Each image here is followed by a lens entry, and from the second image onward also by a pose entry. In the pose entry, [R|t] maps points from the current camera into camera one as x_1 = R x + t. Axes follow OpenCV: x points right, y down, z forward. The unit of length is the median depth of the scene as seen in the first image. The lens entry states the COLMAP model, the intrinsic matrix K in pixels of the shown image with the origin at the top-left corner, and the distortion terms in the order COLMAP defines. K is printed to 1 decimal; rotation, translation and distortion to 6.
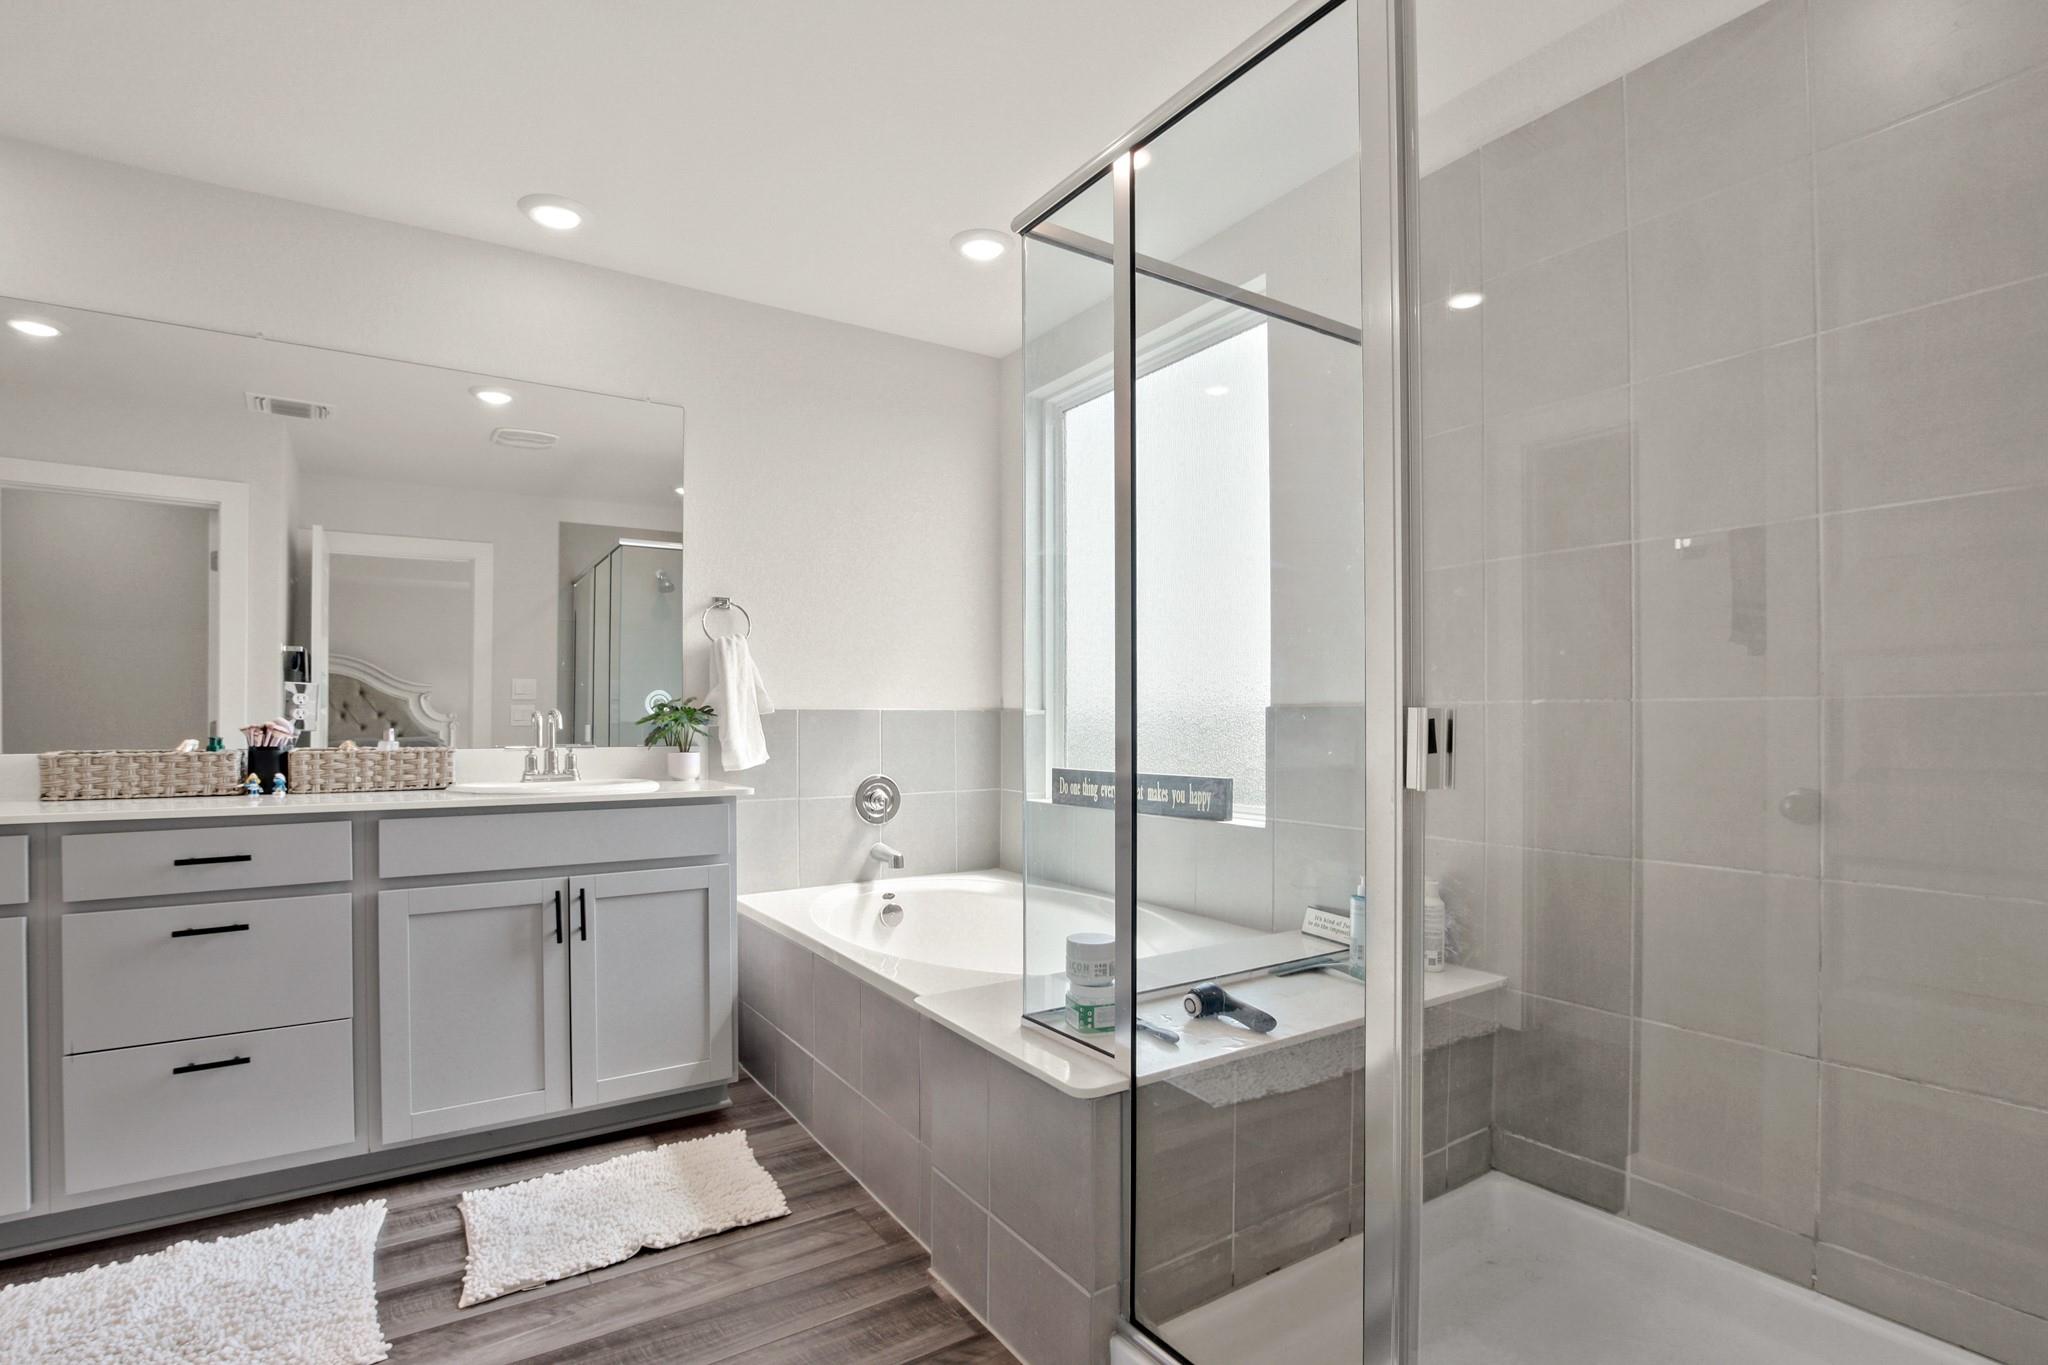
lens RADIAL K [[974.4, 0, 1009.9], [0, 974.4, 715.7], [0, 0, 1]] dist [-0.025032, 0.001203]
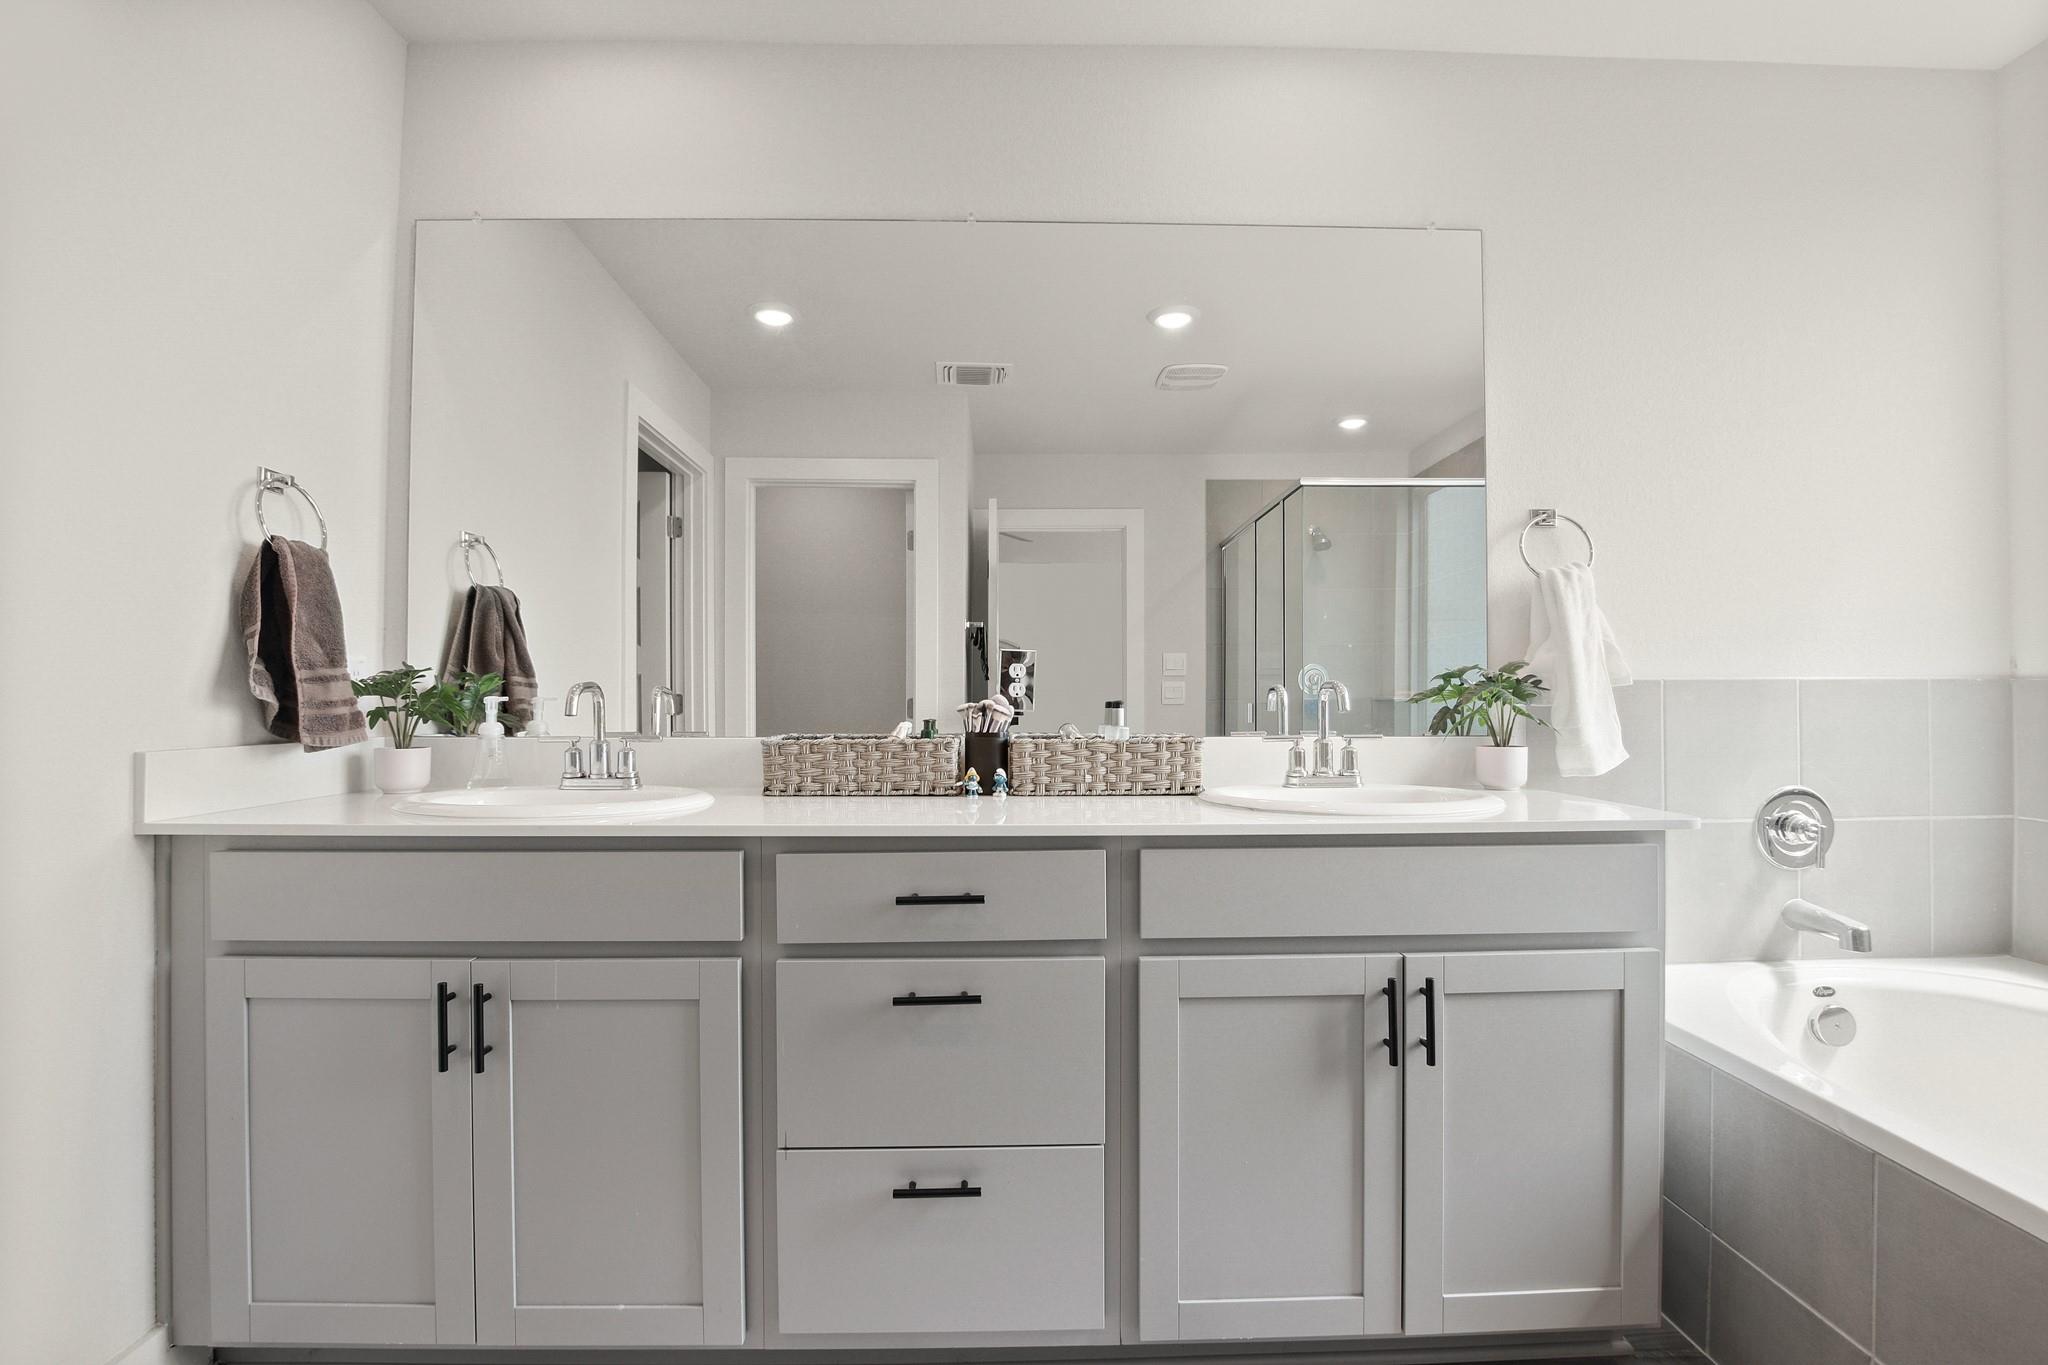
lens RADIAL K [[949.7, 0, 1024.0], [0, 949.7, 682.5], [0, 0, 1]] dist [-0.031967, 0.000830]
pose [[0.847523, -0.009001, -0.530683, -0.335090], [0.003973, 0.999936, -0.010615, 0.000378], [0.530744, 0.006888, 0.847504, 0.362526]]
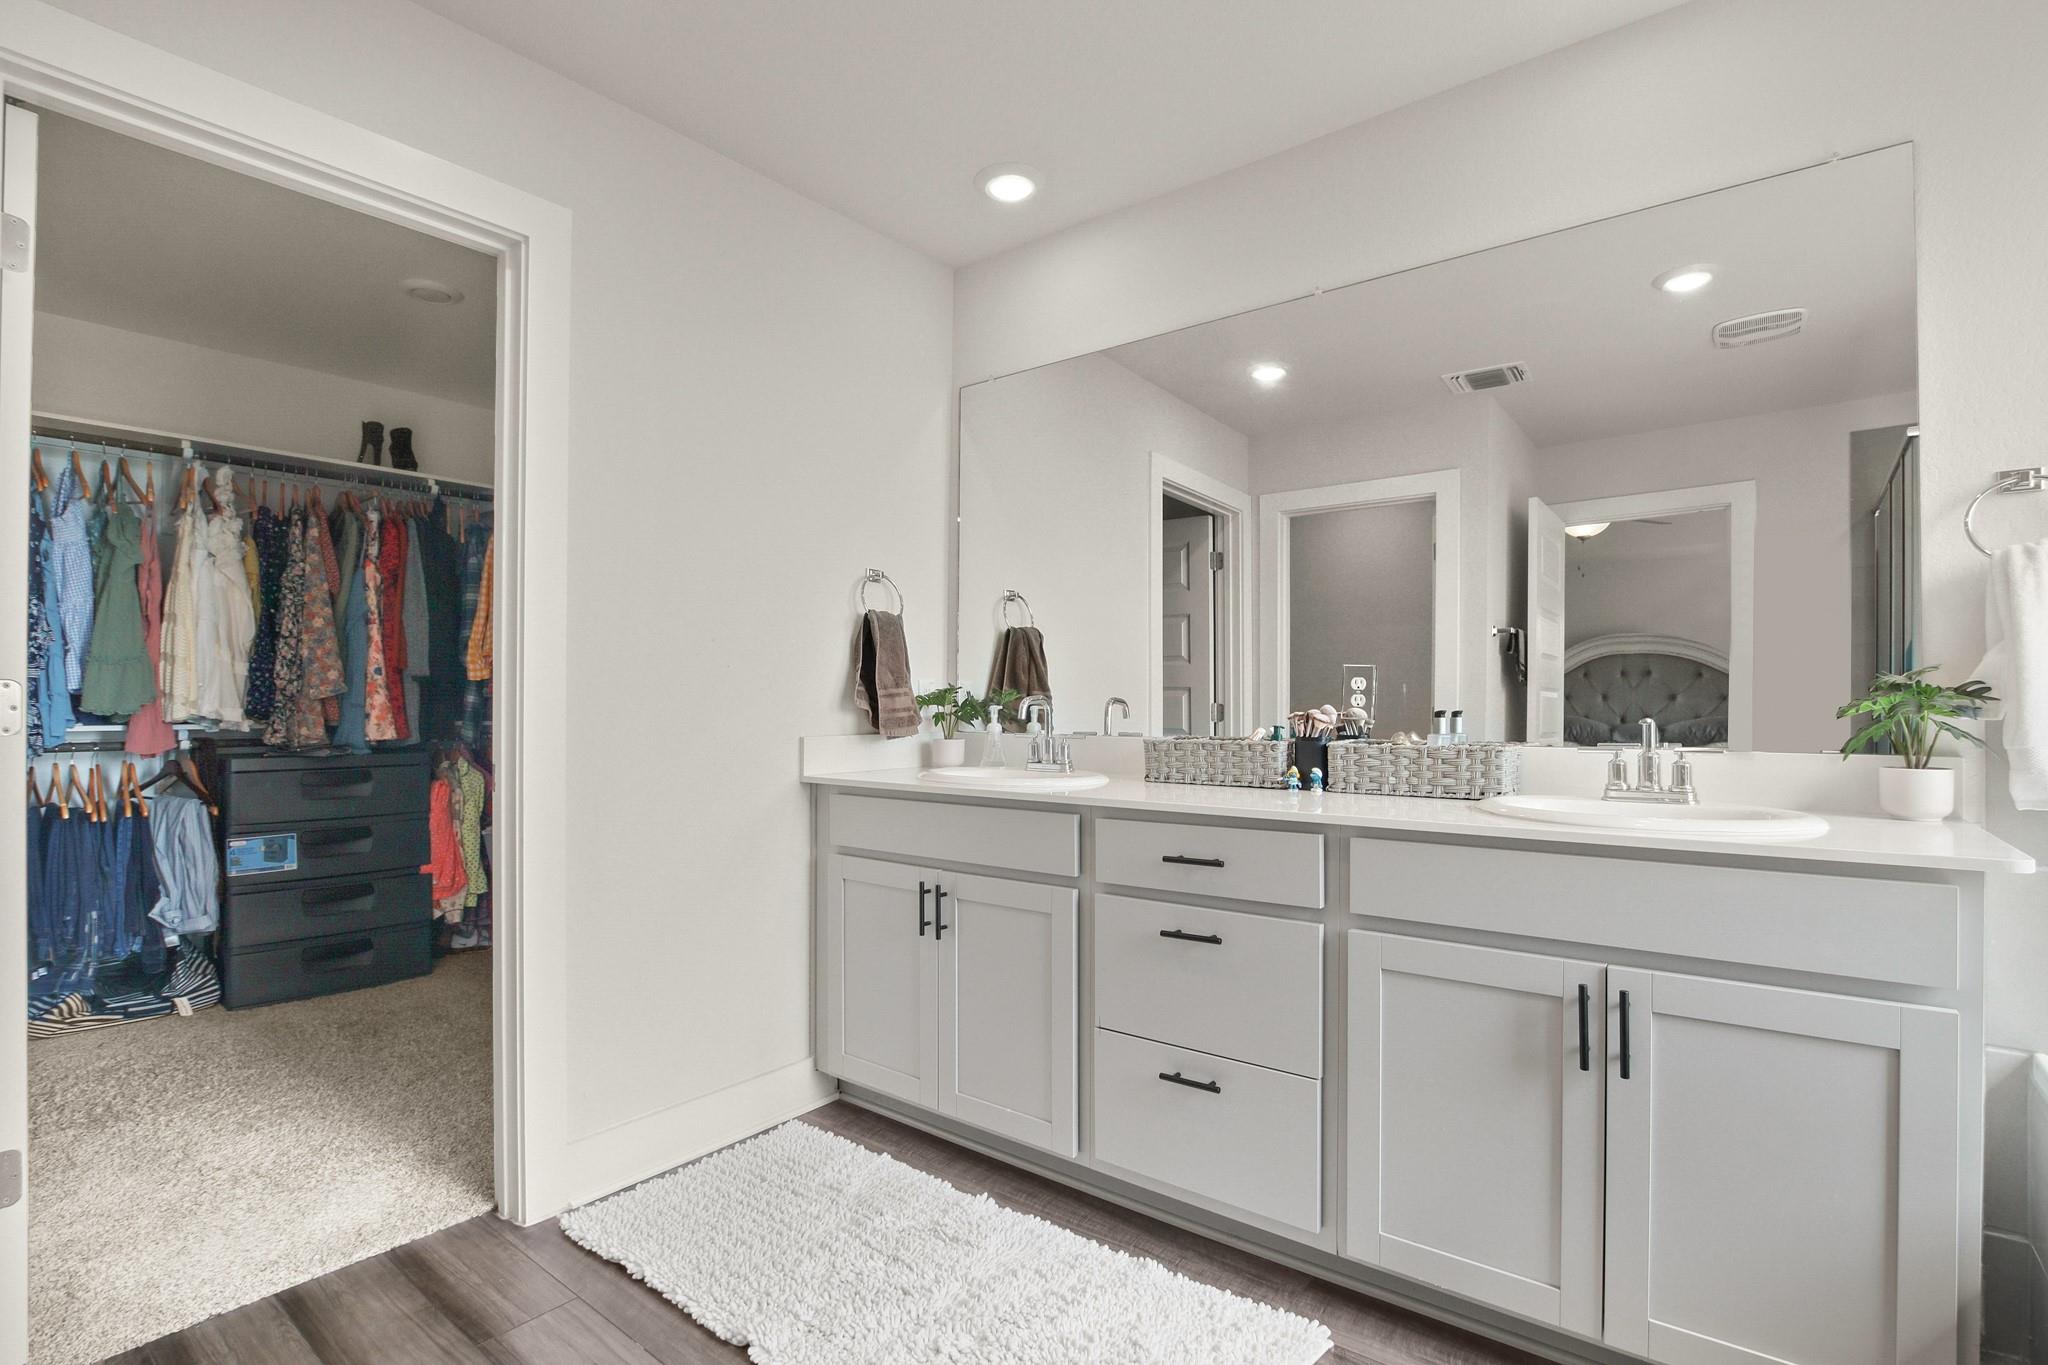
lens RADIAL K [[949.8, 0, 1067.1], [0, 949.8, 711.9], [0, 0, 1]] dist [-0.039740, 0.005005]
pose [[0.340649, 0.007737, -0.940159, -0.018238], [0.005753, 0.999930, 0.010313, -0.001760], [0.940173, -0.008922, 0.340581, 0.470505]]
